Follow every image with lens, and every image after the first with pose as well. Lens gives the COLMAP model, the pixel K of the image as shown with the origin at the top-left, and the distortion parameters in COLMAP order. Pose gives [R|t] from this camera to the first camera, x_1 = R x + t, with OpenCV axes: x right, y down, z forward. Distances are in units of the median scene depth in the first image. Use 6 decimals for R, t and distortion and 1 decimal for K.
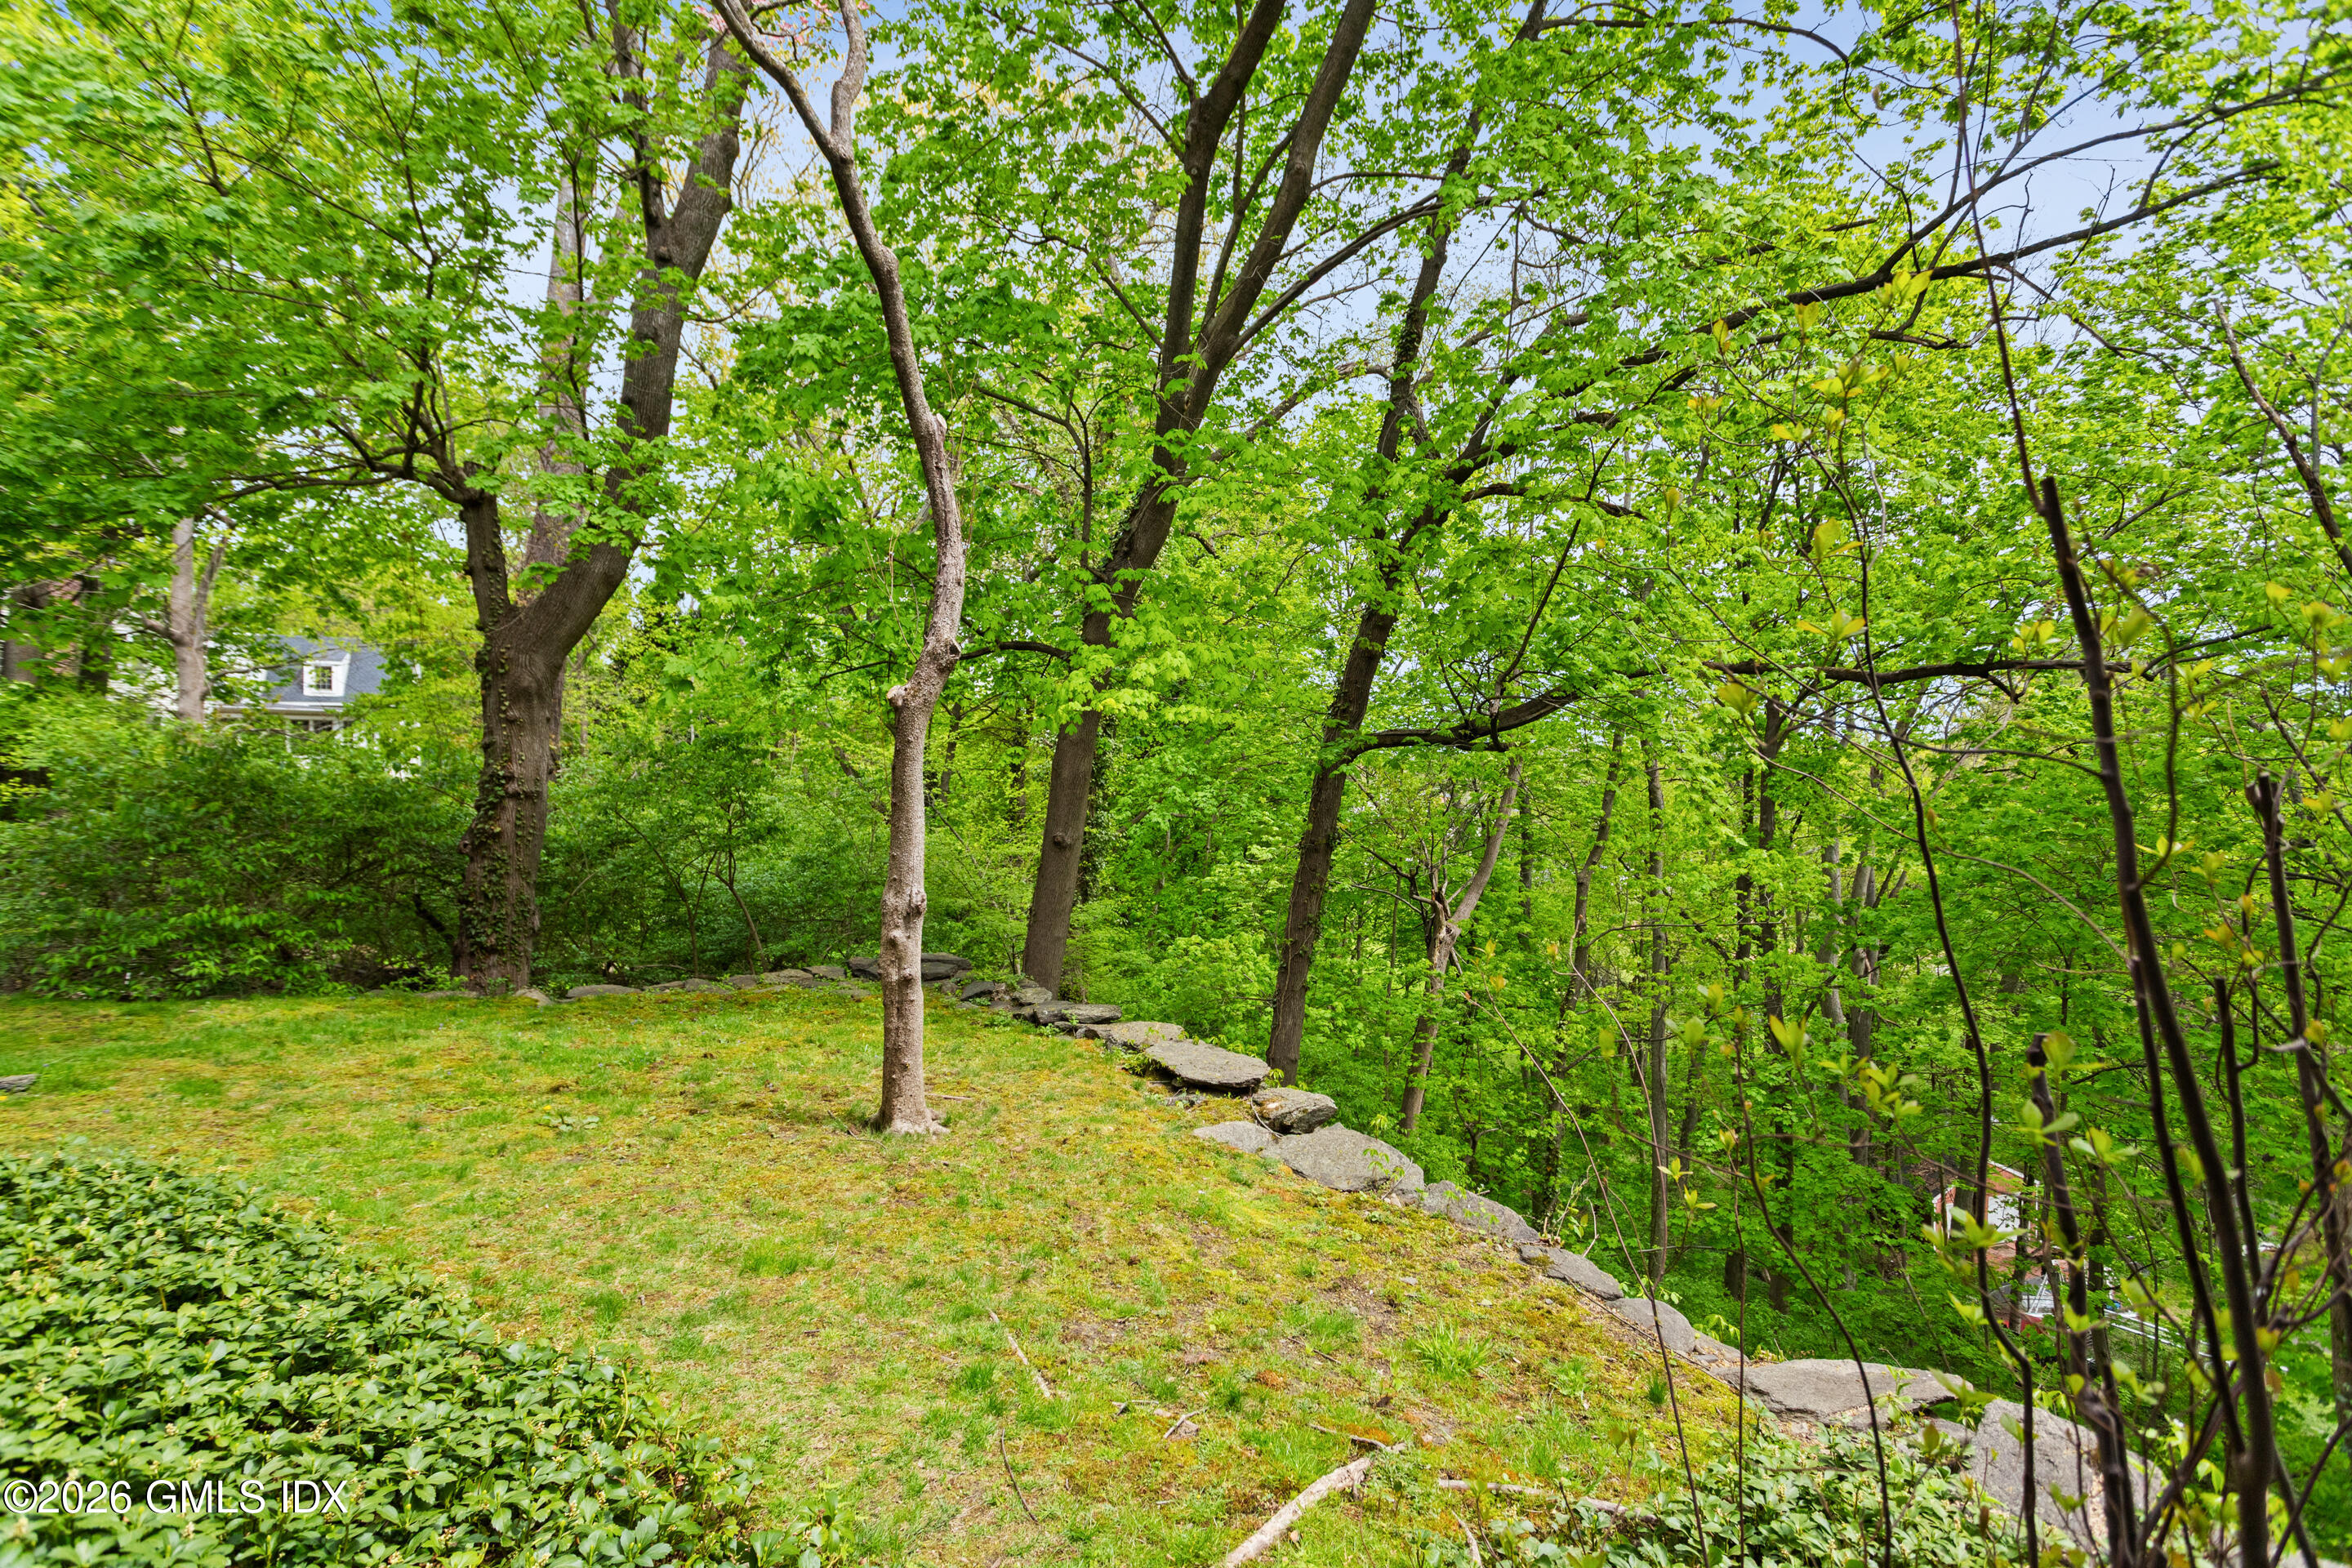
lens RADIAL K [[1126.1, 0, 1175.7], [0, 1126.1, 778.2], [0, 0, 1]] dist [0.001405, 0.001139]
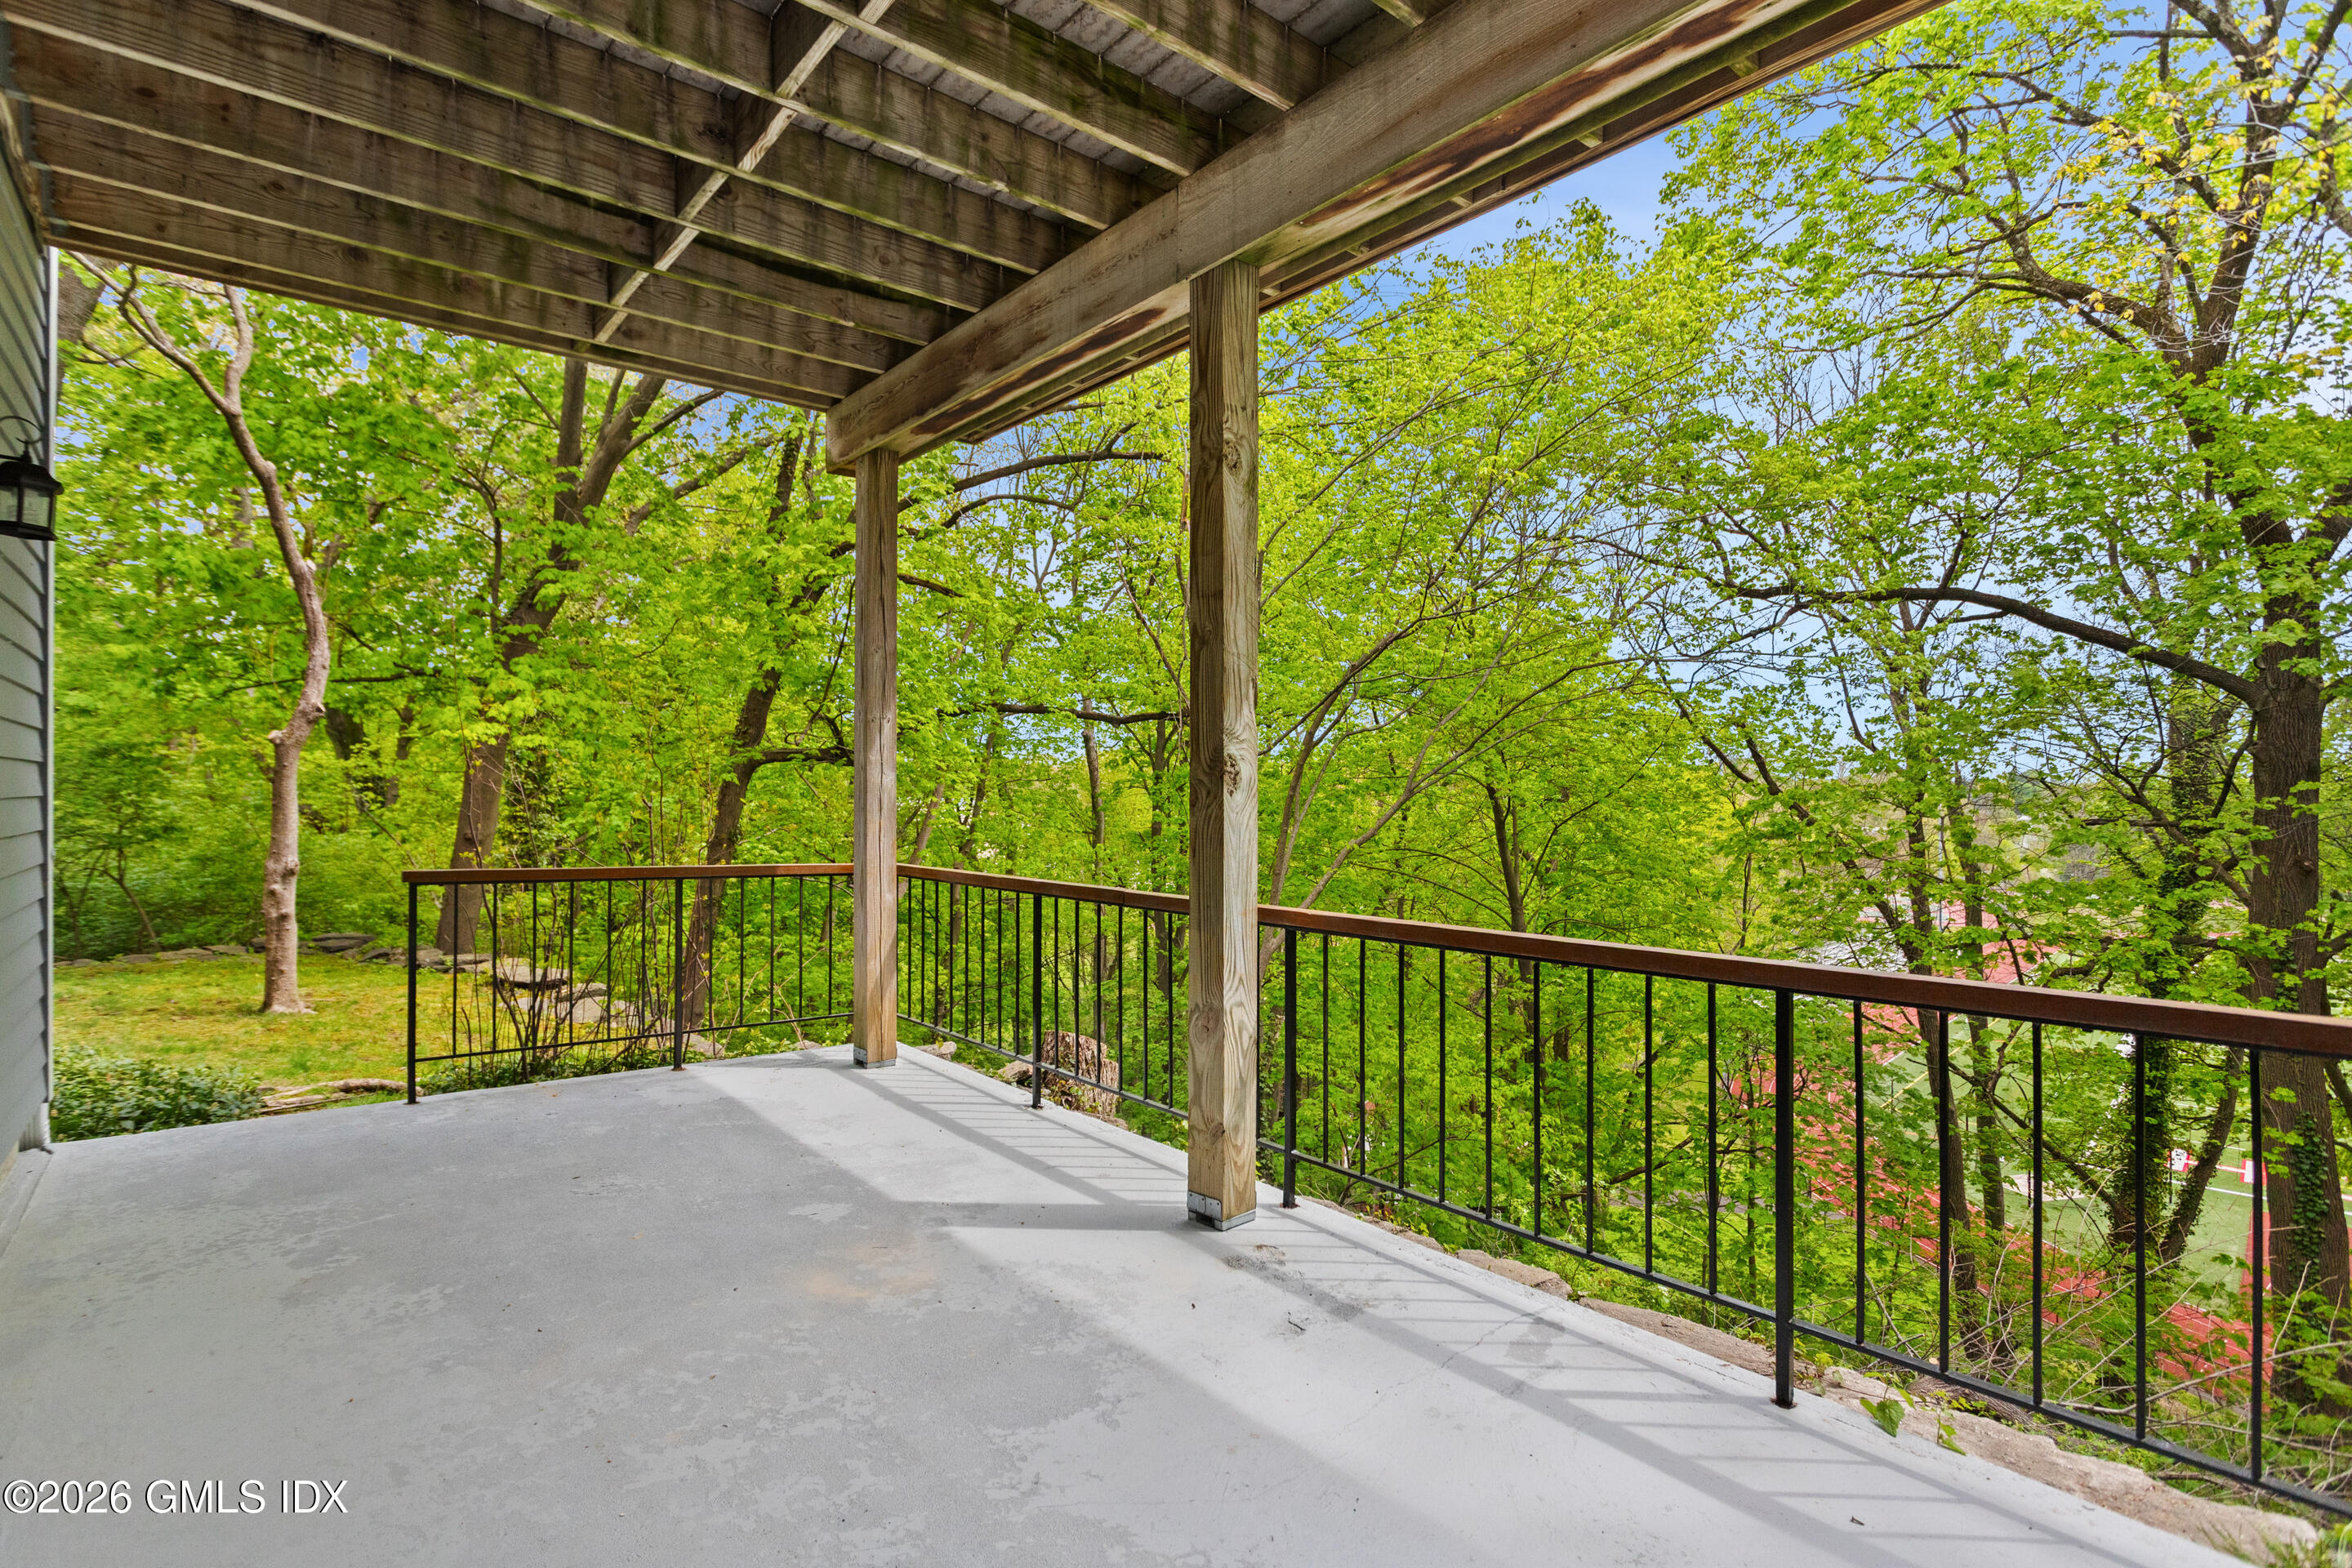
lens RADIAL K [[1126.1, 0, 1176.2], [0, 1126.1, 794.5], [0, 0, 1]] dist [0.001405, 0.001139]
pose [[0.925407, -0.001191, 0.378973, 0.181758], [-0.001895, 0.999968, 0.007772, -0.001230], [-0.378970, -0.007910, 0.925375, -0.526403]]
